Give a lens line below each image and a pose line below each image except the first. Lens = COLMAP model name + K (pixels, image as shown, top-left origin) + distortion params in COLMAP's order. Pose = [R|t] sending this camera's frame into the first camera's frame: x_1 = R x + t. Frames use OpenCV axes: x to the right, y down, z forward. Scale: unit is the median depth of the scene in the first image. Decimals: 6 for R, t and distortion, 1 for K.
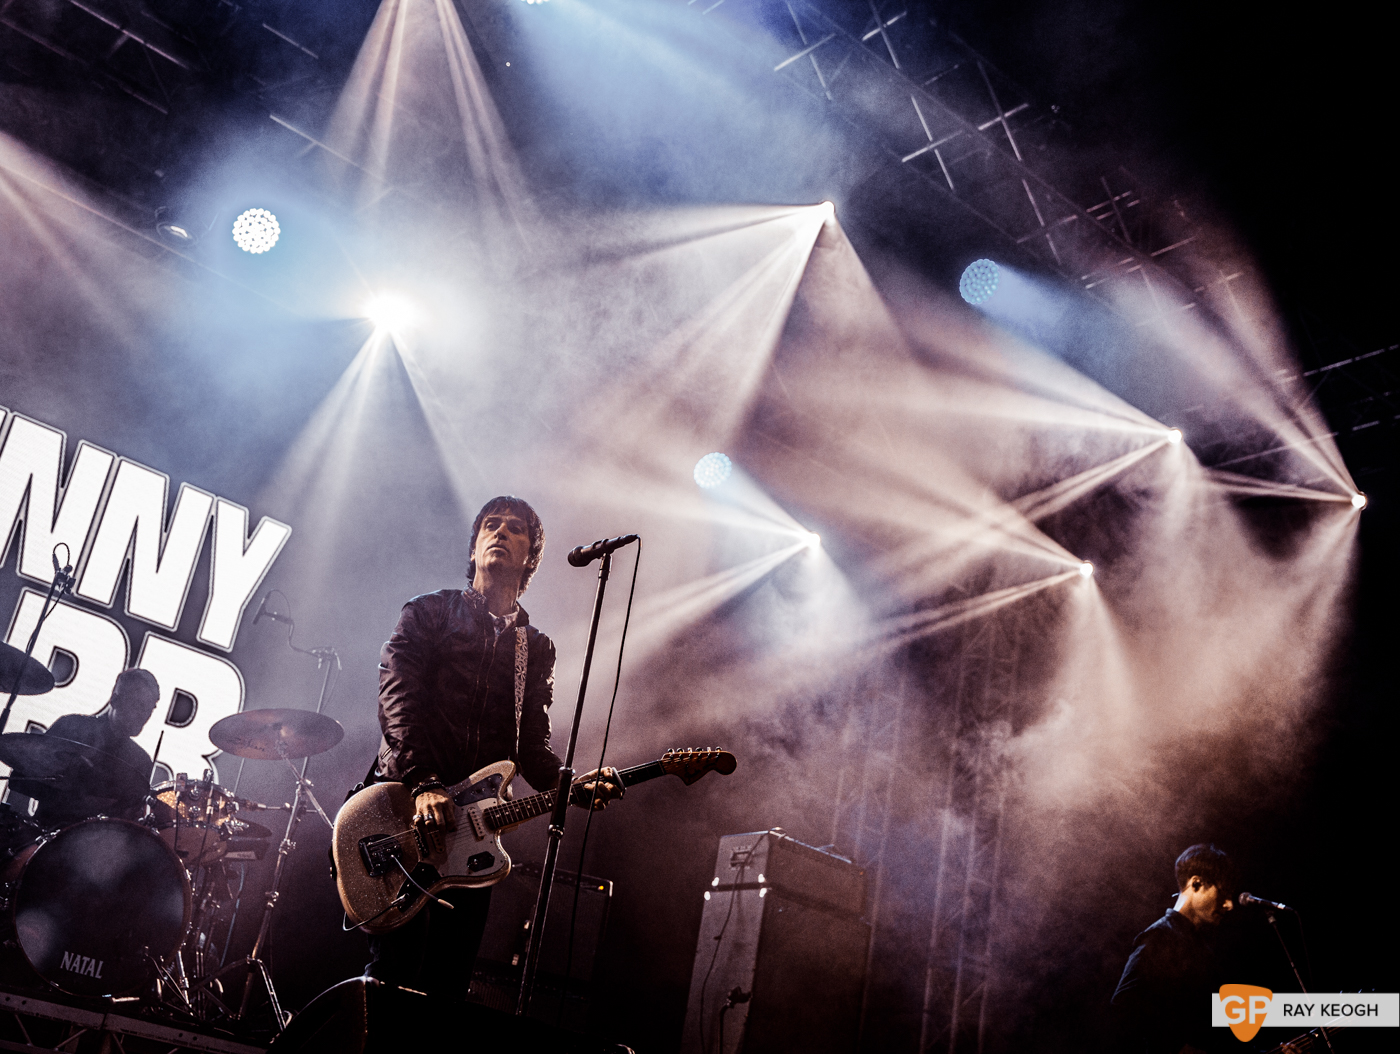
lens RADIAL K [[1667.1, 0, 700.0], [0, 1667.1, 527.0], [0, 0, 1]] dist [0.005227, 0.046556]
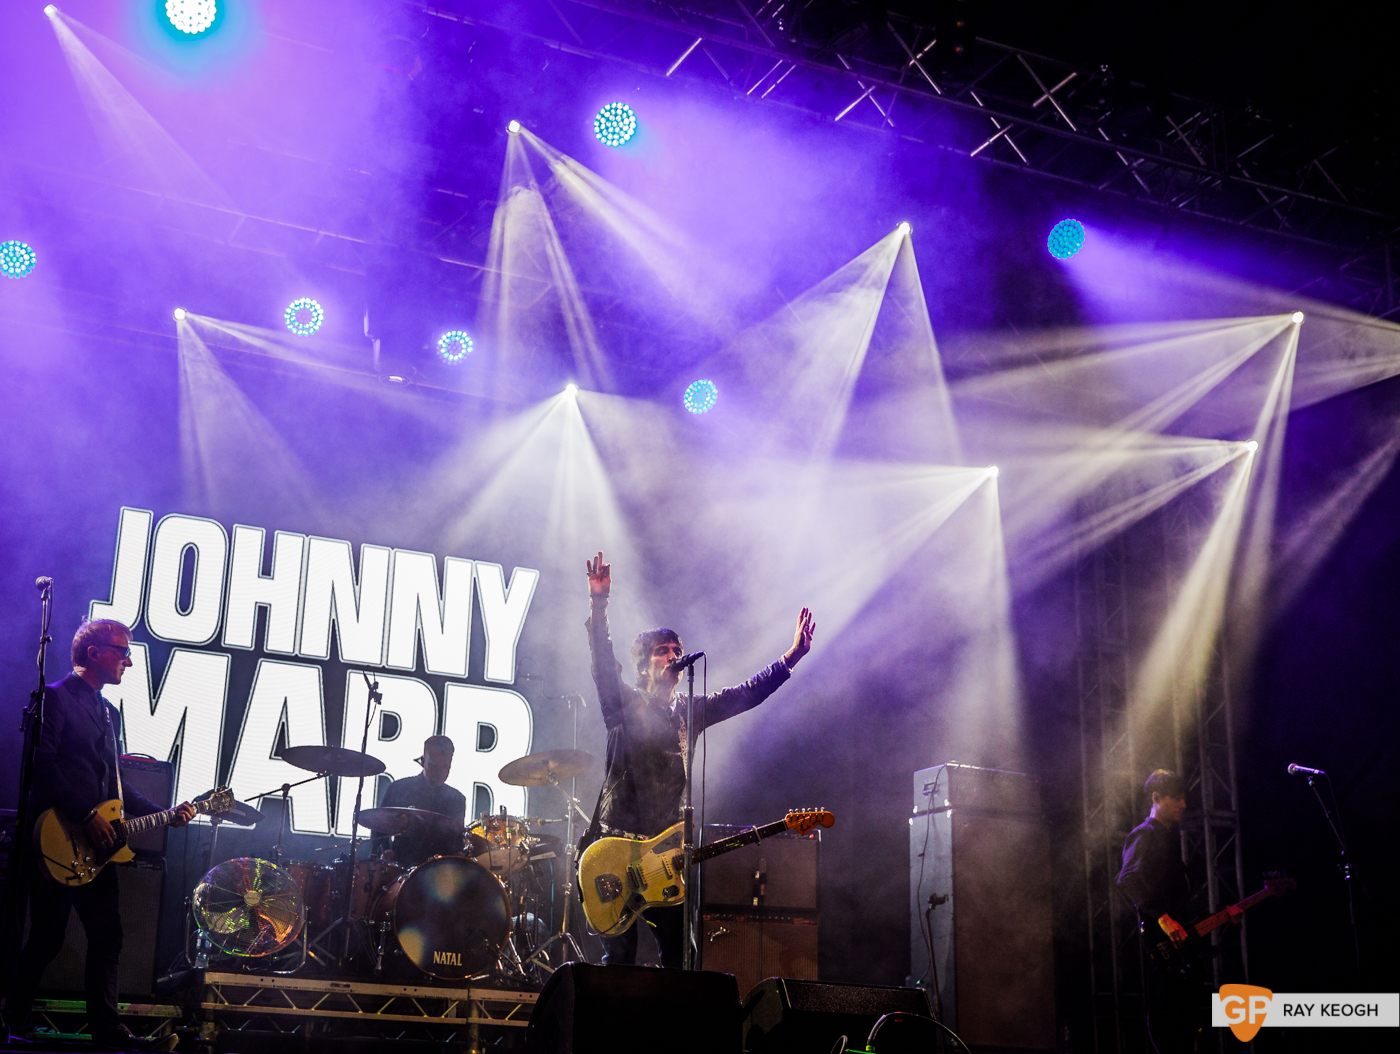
lens RADIAL K [[1840.8, 0, 621.9], [0, 1840.8, 527.9], [0, 0, 1]] dist [0.041046, 0.053154]
pose [[0.951123, -0.203635, -0.232160, 0.165458], [0.221945, 0.973484, 0.055400, -0.116690], [0.214722, -0.104219, 0.971099, -0.359686]]
